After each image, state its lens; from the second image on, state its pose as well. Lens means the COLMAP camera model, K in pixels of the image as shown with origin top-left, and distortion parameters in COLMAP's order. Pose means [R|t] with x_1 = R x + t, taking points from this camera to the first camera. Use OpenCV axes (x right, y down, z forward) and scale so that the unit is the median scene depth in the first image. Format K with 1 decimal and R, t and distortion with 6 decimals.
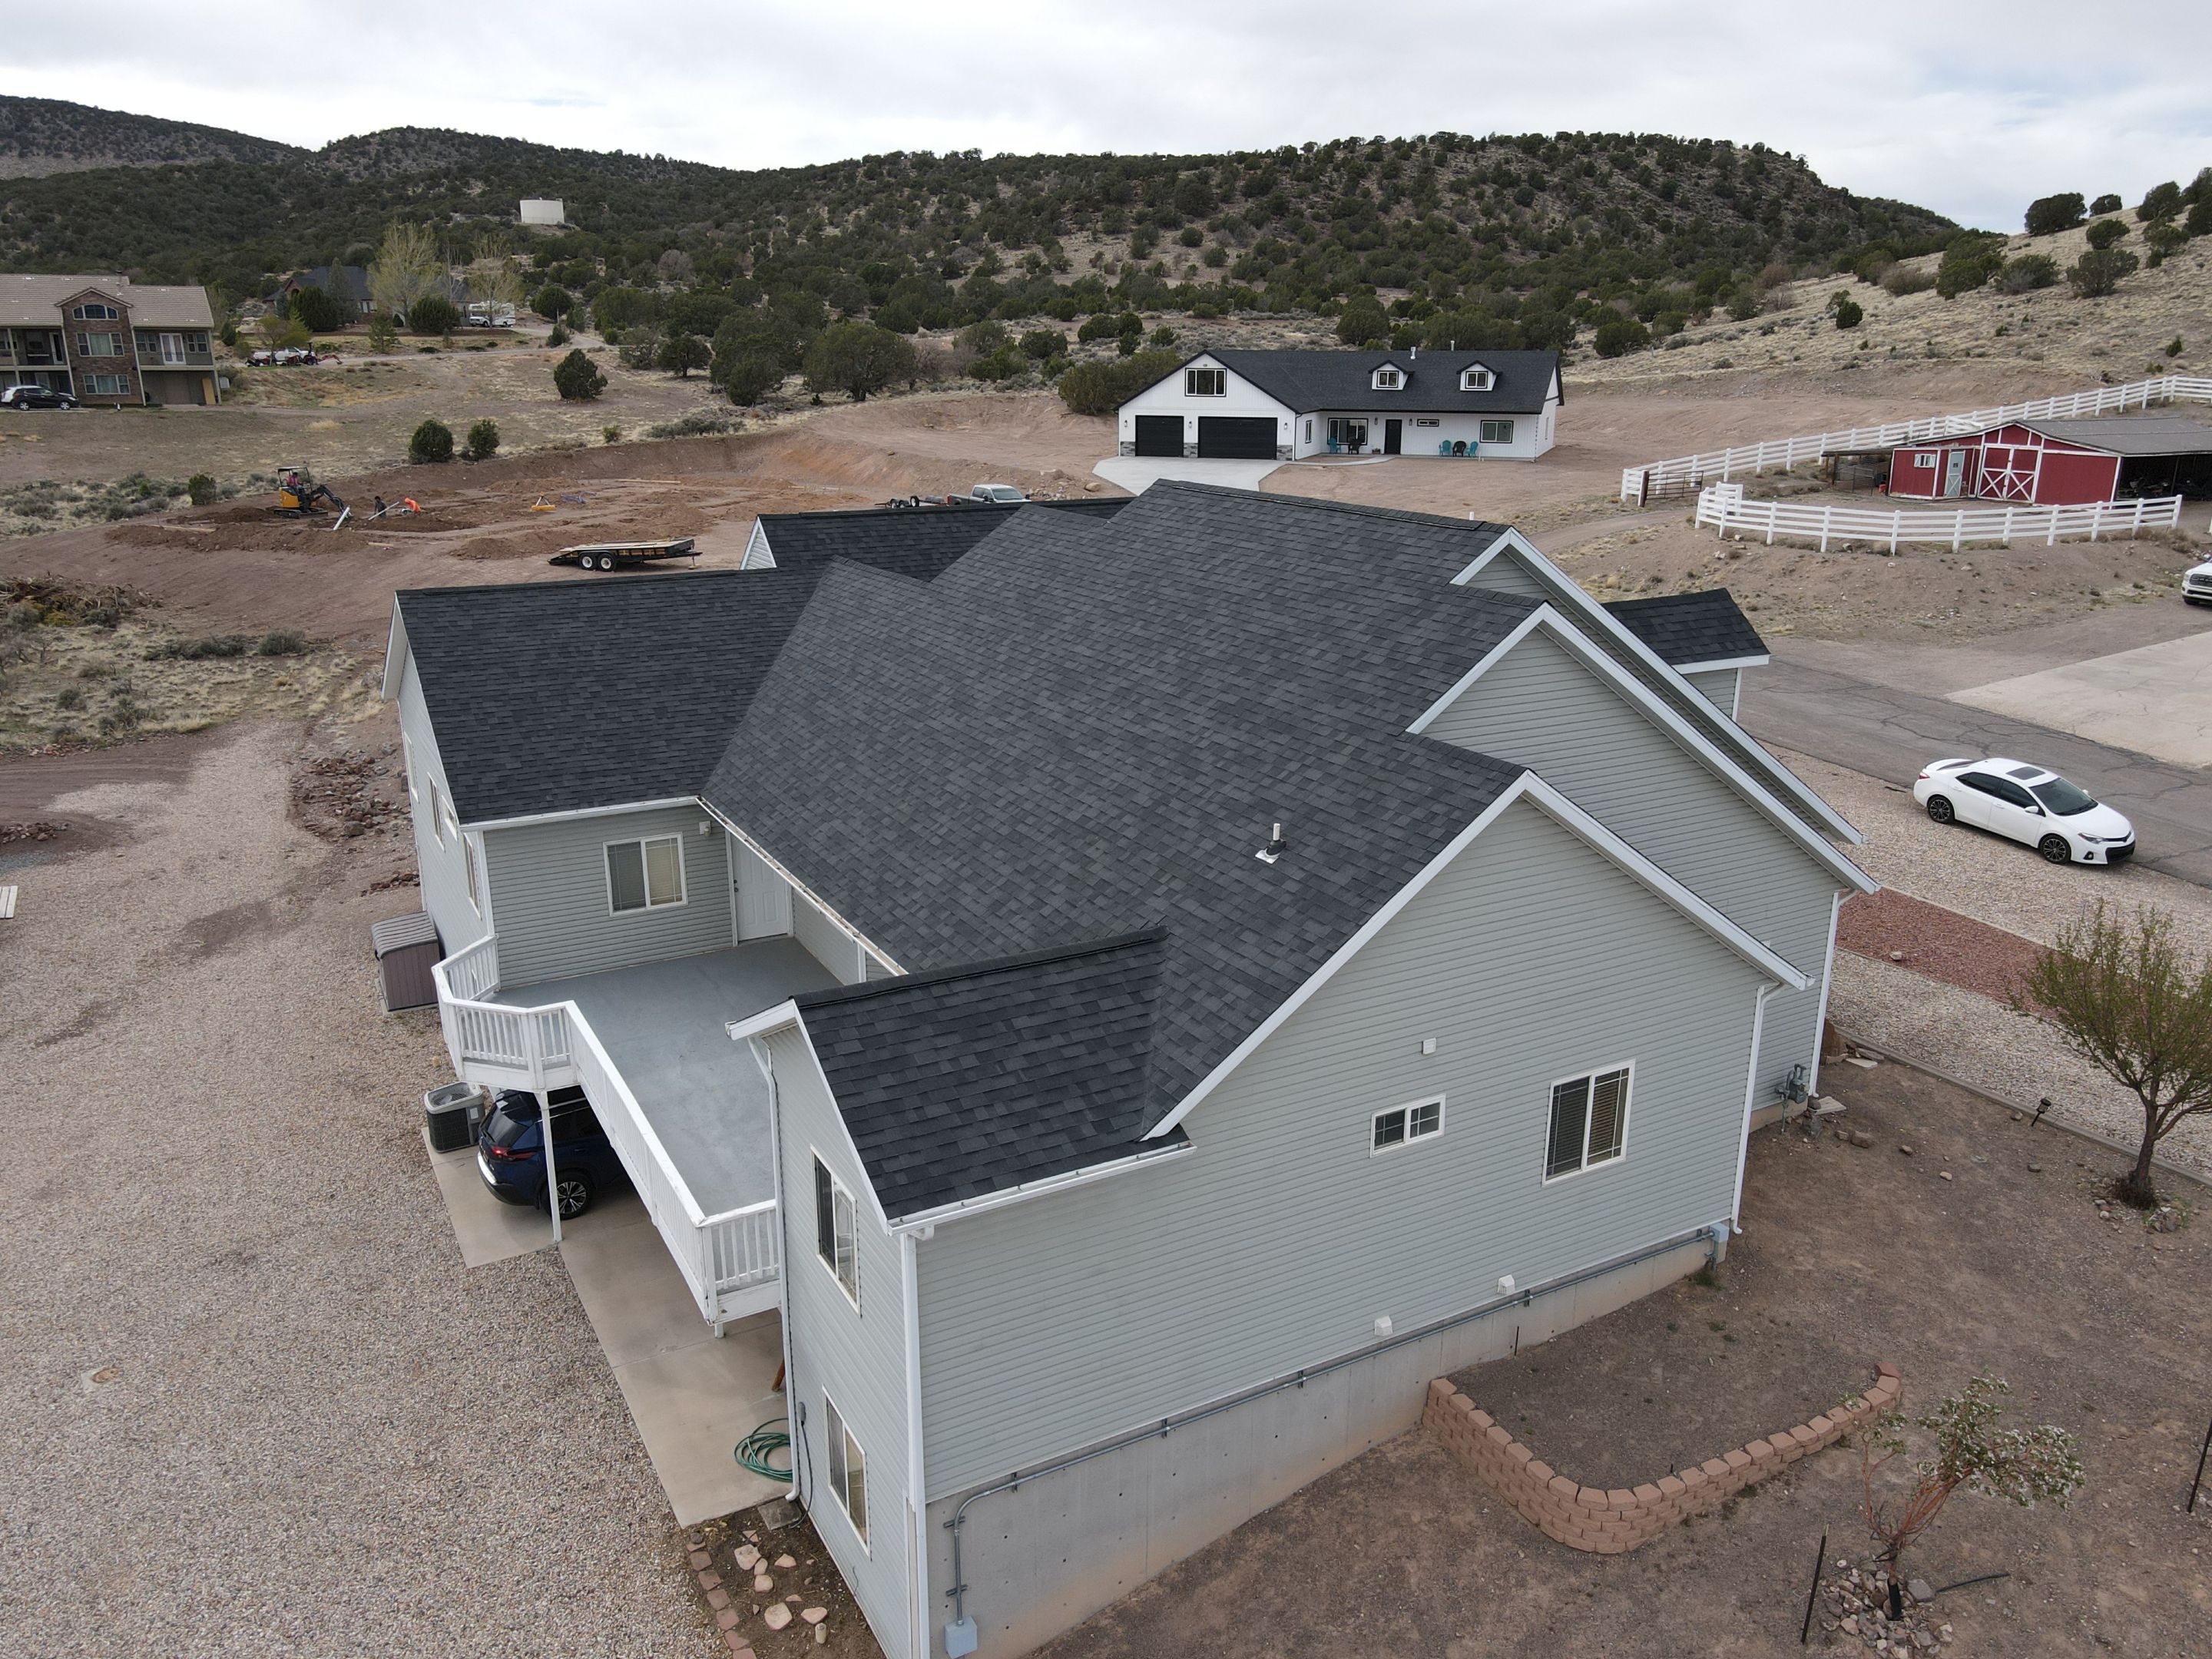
lens RADIAL K [[1634.3, 0, 1106.0], [0, 1634.3, 829.5], [0, 0, 1]] dist [0.008612, 0.005574]
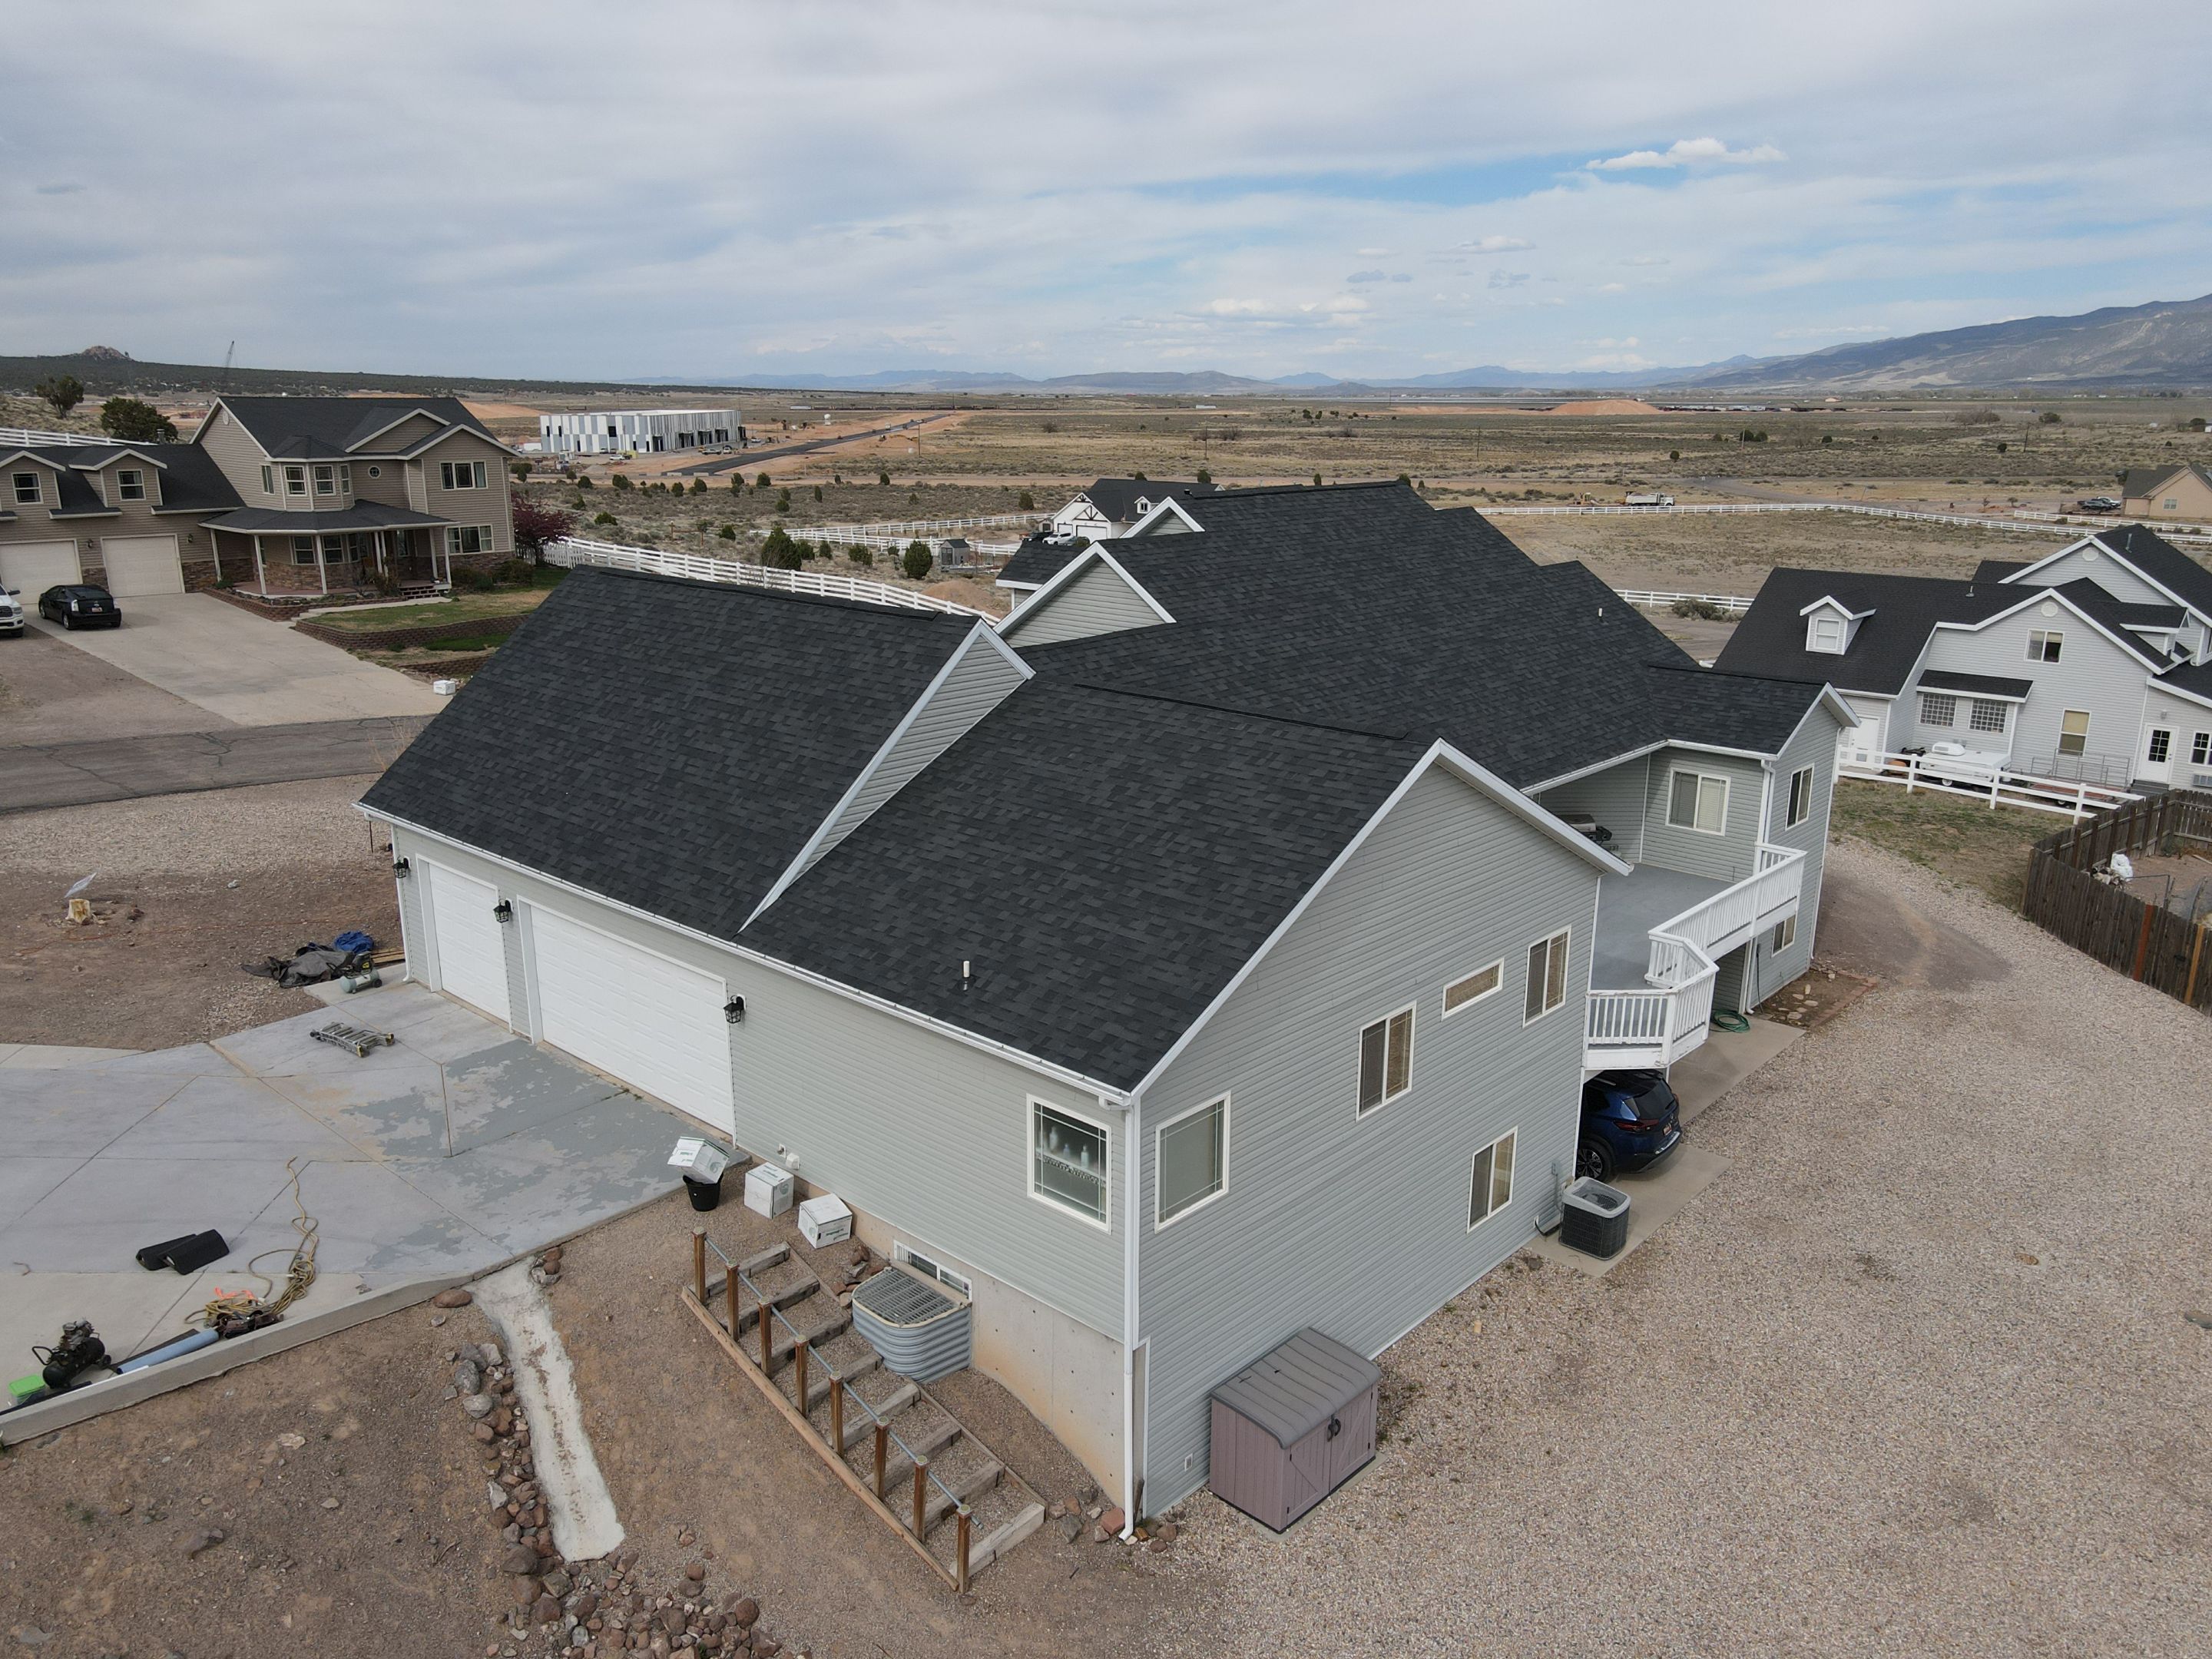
lens RADIAL K [[1617.4, 0, 1109.7], [0, 1617.4, 824.8], [0, 0, 1]] dist [0.019551, -0.005611]
pose [[-0.323630, -0.246057, 0.913630, -0.081450], [0.264538, 0.903558, 0.337051, -0.030360], [-0.908451, 0.350769, -0.227327, 0.103359]]
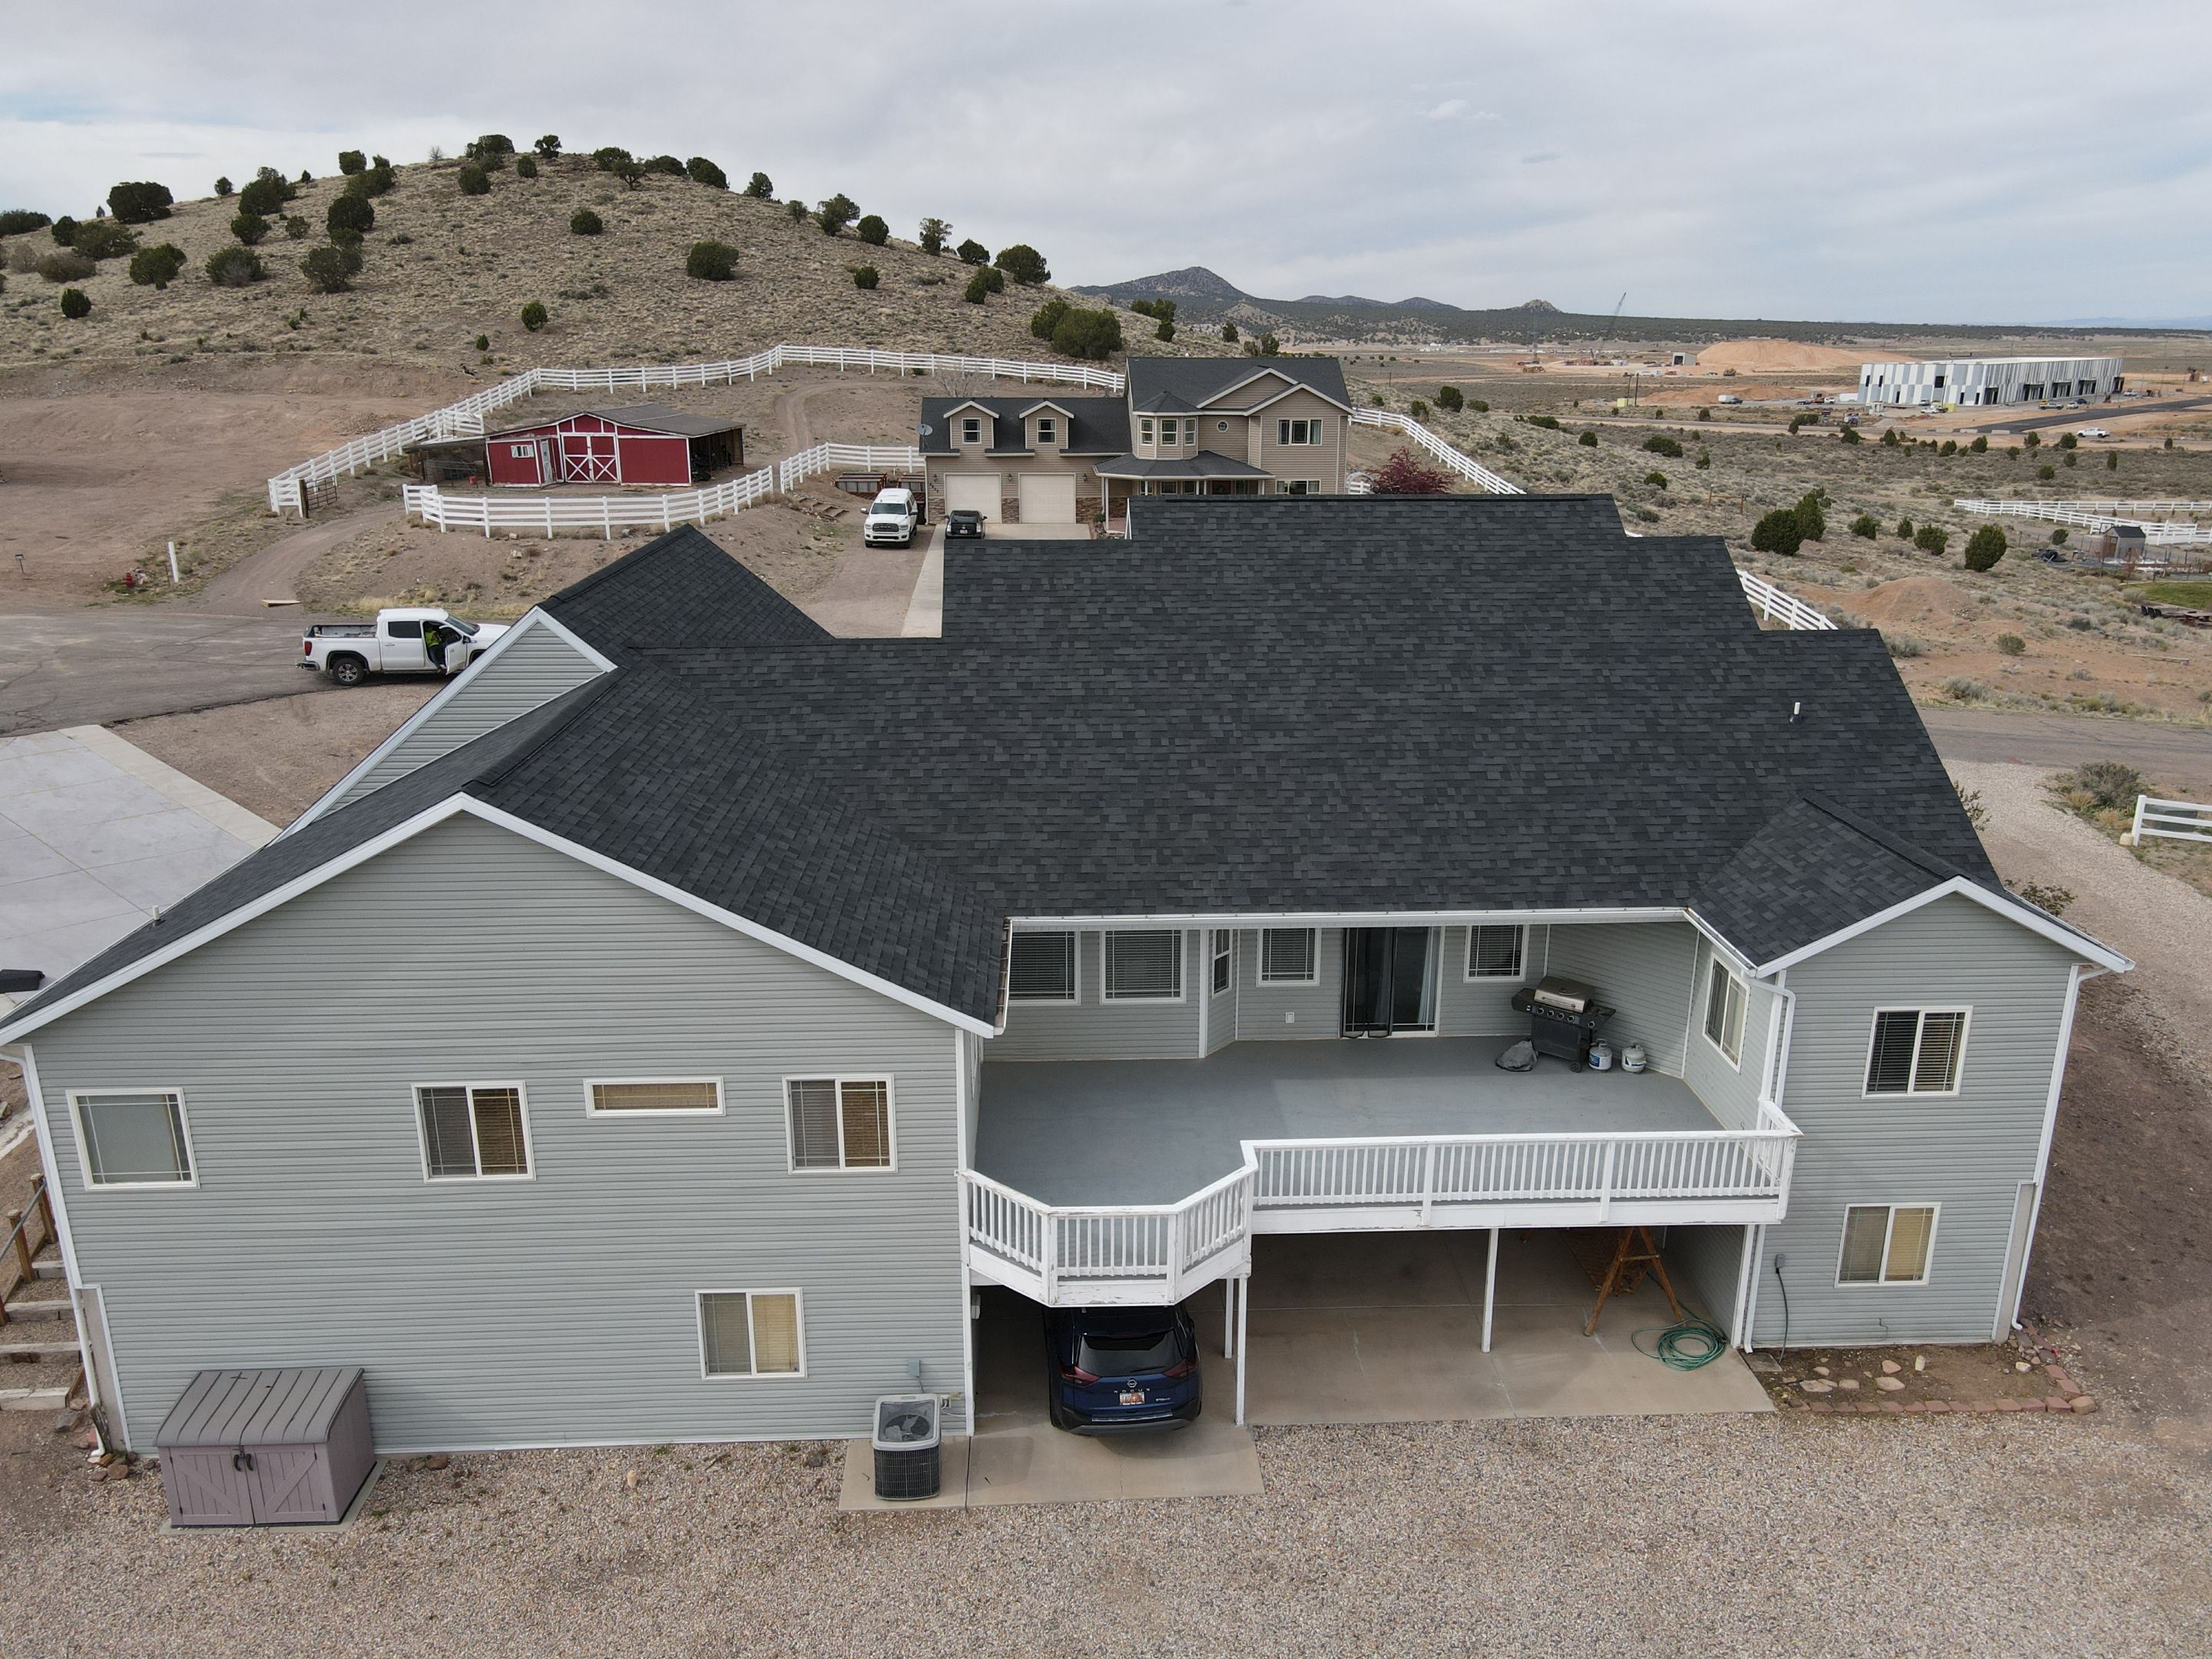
lens RADIAL K [[1617.4, 0, 1109.7], [0, 1617.4, 824.8], [0, 0, 1]] dist [0.019551, -0.005611]
pose [[0.435403, -0.260765, 0.861642, -0.067834], [0.254273, 0.953779, 0.160160, -0.013554], [-0.863579, 0.149358, 0.481583, 0.040251]]
